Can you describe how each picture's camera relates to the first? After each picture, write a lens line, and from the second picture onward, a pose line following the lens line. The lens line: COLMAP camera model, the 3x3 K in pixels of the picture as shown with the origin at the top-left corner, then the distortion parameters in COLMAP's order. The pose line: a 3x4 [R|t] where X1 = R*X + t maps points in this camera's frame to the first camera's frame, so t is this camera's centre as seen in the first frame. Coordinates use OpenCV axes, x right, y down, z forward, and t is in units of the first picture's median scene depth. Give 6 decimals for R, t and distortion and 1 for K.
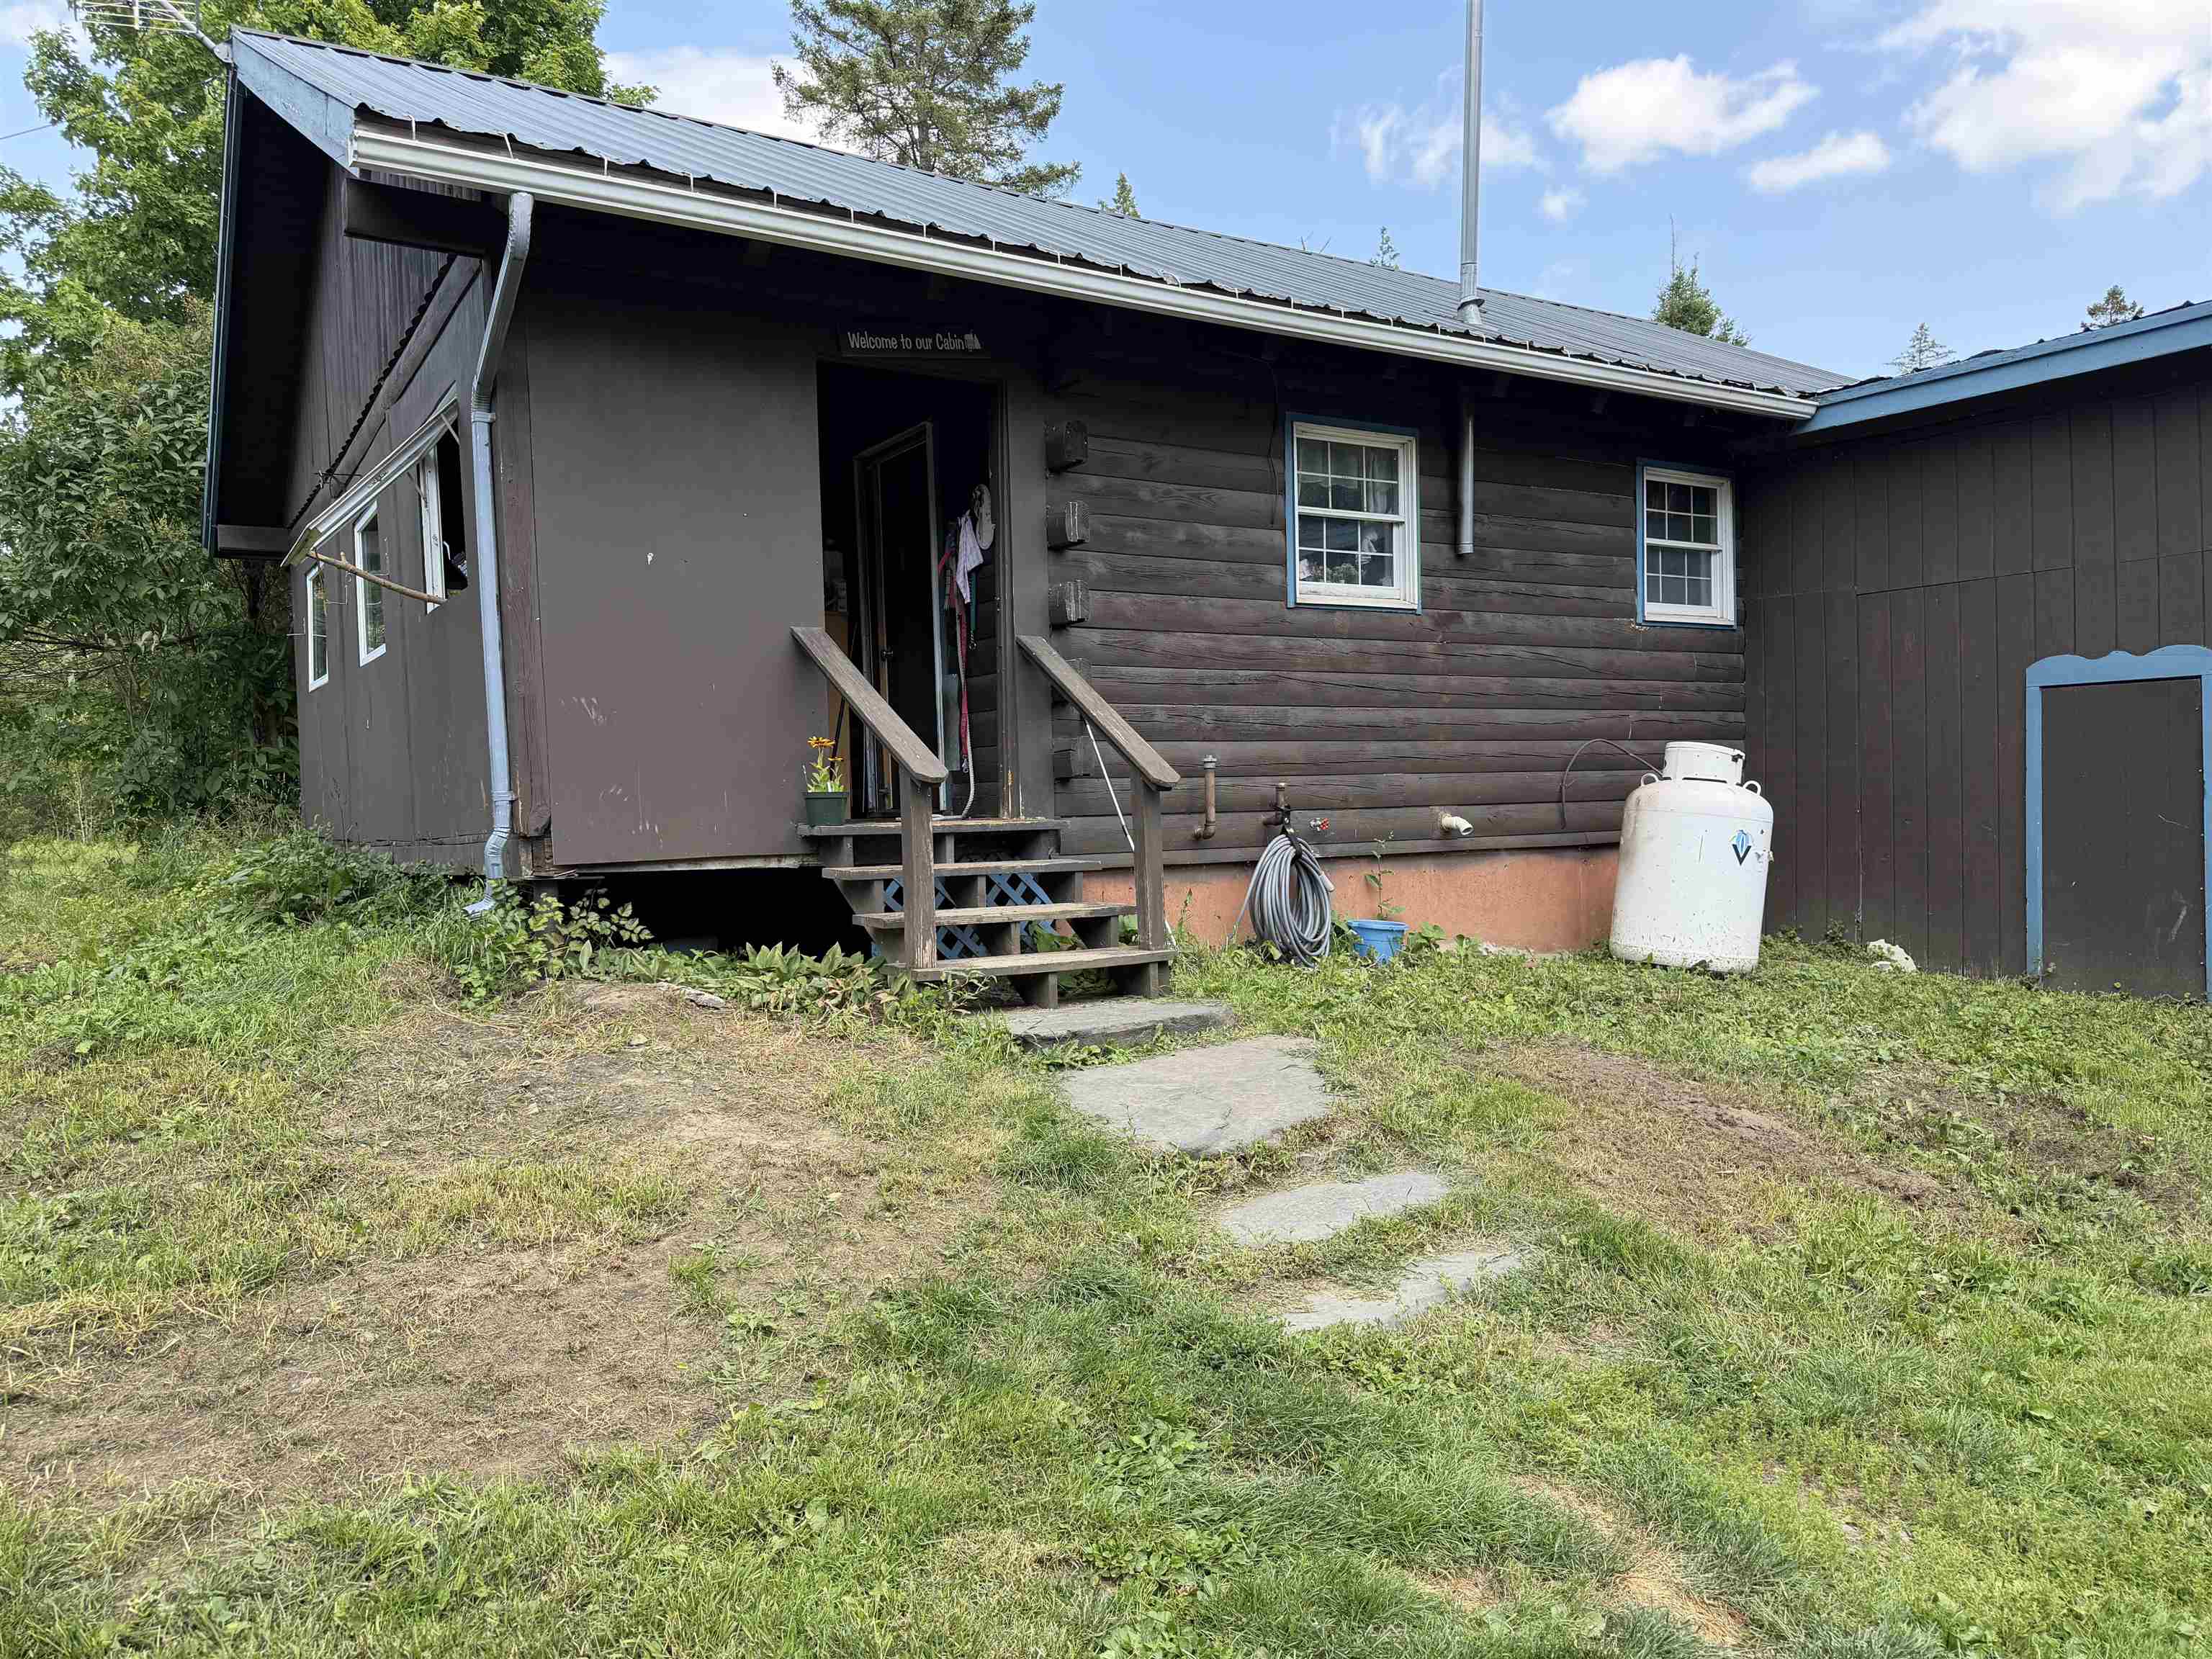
lens RADIAL K [[1549.9, 0, 1106.0], [0, 1549.9, 829.5], [0, 0, 1]] dist [0.166145, -0.247600]
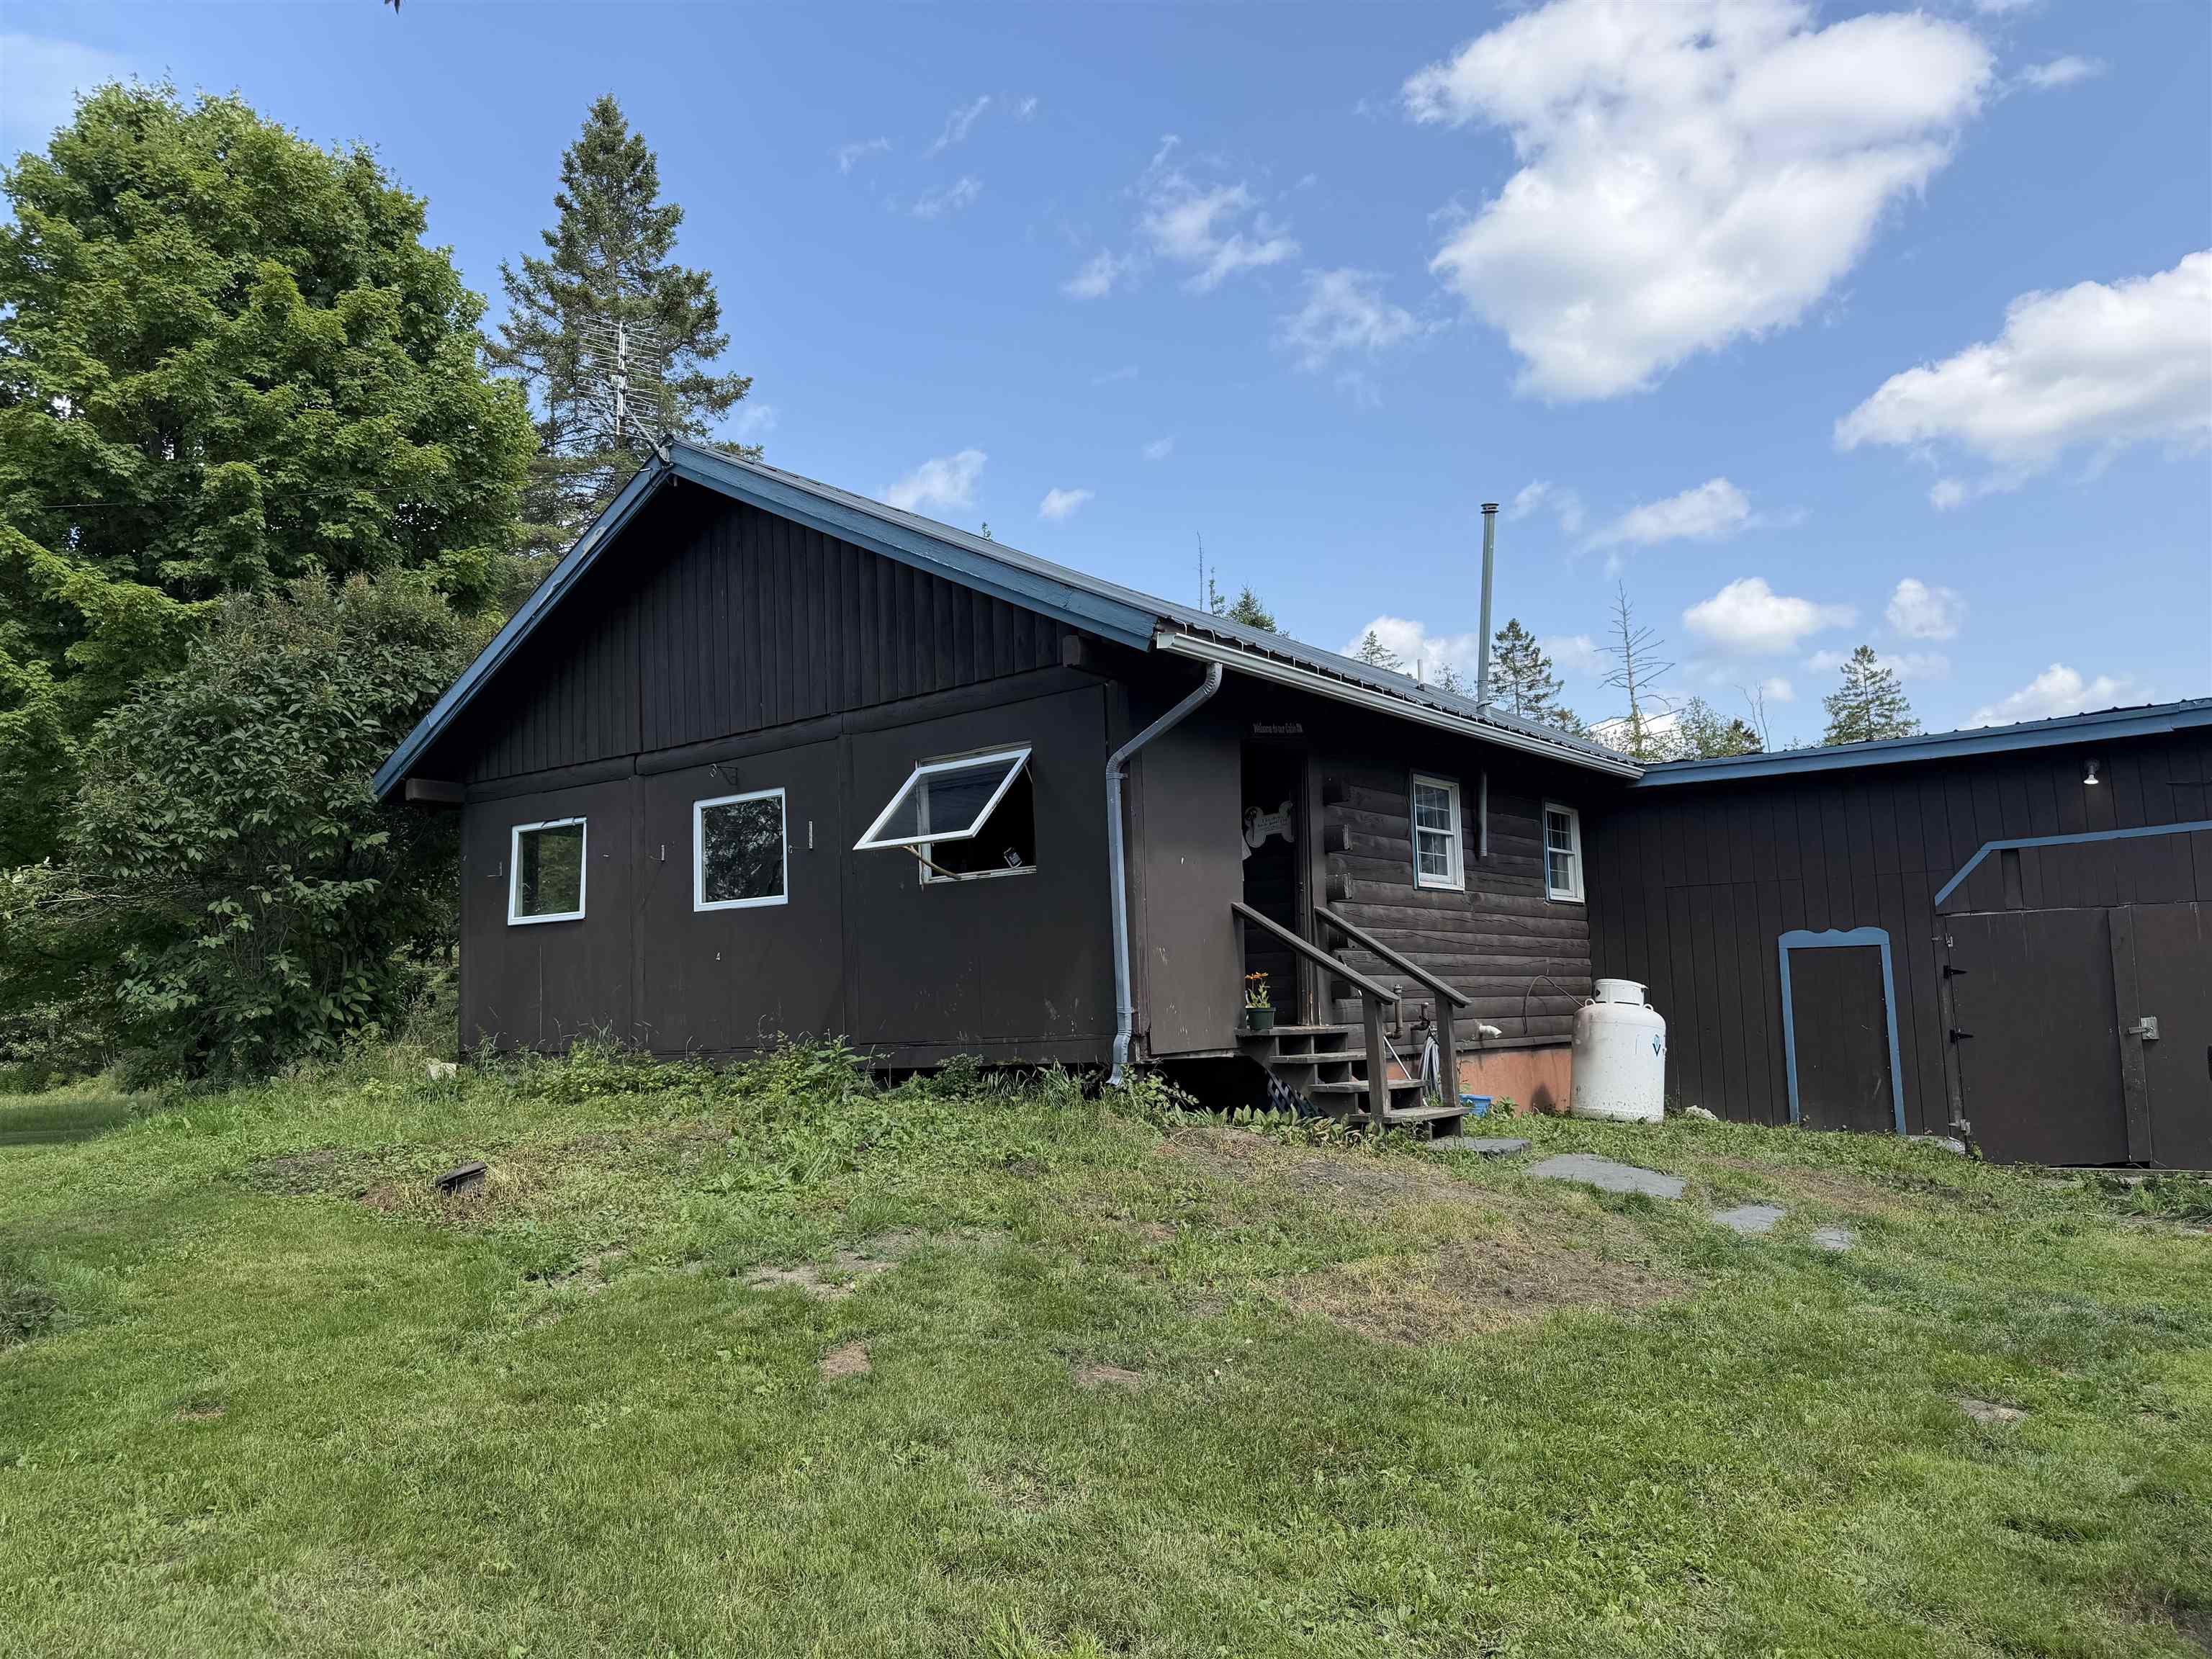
lens RADIAL K [[1549.9, 0, 1106.0], [0, 1549.9, 829.5], [0, 0, 1]] dist [0.166145, -0.247600]
pose [[0.937472, 0.038022, 0.345977, -0.682344], [0.011032, 0.990270, -0.138721, 0.010887], [-0.347885, 0.133863, 0.927931, -0.332451]]
